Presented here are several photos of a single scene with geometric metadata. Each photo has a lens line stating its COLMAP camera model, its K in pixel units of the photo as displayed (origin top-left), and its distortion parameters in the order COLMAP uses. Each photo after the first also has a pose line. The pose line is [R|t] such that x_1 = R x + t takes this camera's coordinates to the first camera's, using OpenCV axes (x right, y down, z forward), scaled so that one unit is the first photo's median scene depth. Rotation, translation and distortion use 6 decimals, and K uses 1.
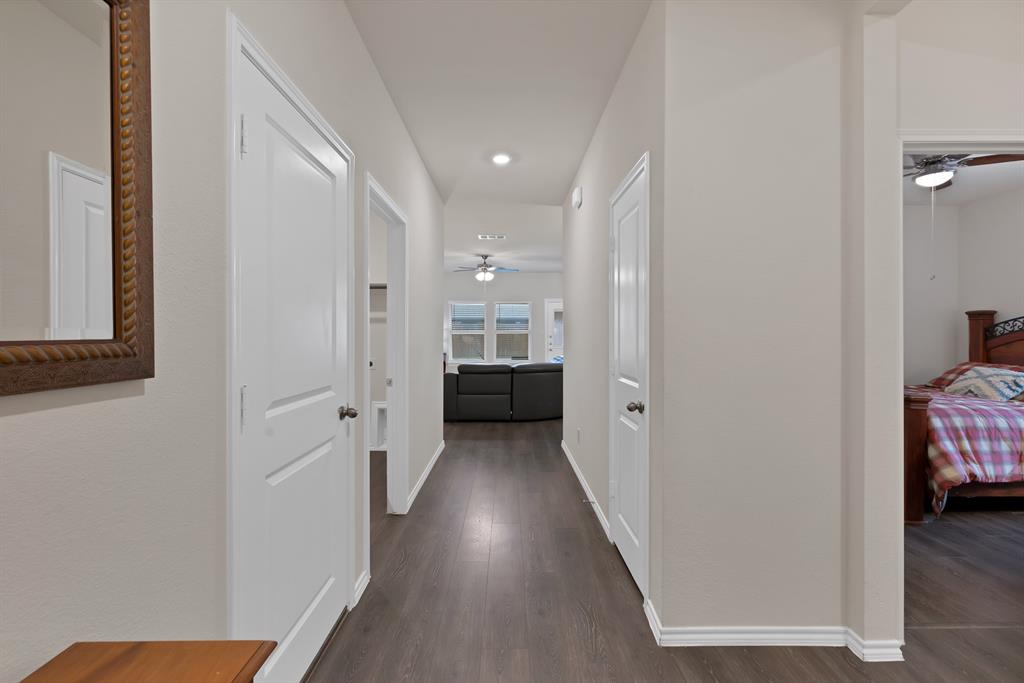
lens RADIAL K [[440.7, 0, 510.2], [0, 440.7, 335.3], [0, 0, 1]] dist [-0.002384, -0.000044]
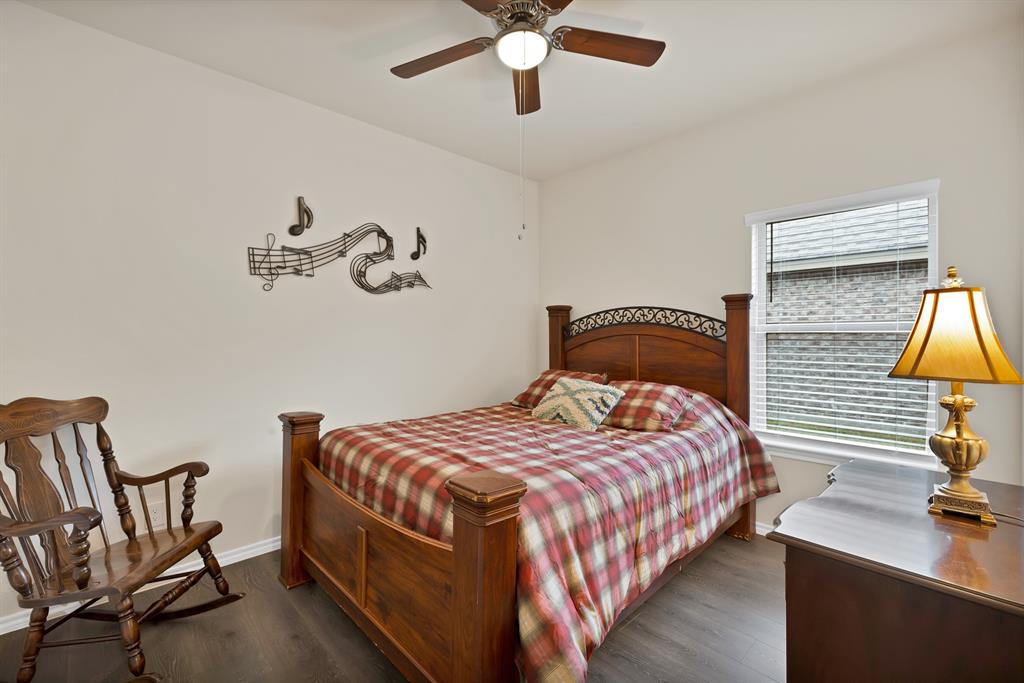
lens RADIAL K [[440.7, 0, 510.2], [0, 440.7, 335.3], [0, 0, 1]] dist [-0.002384, -0.000044]
pose [[0.727055, -0.003361, 0.686571, 0.541454], [0.002387, 0.999994, 0.002368, -0.002327], [-0.686575, -0.000083, 0.727059, 0.577280]]
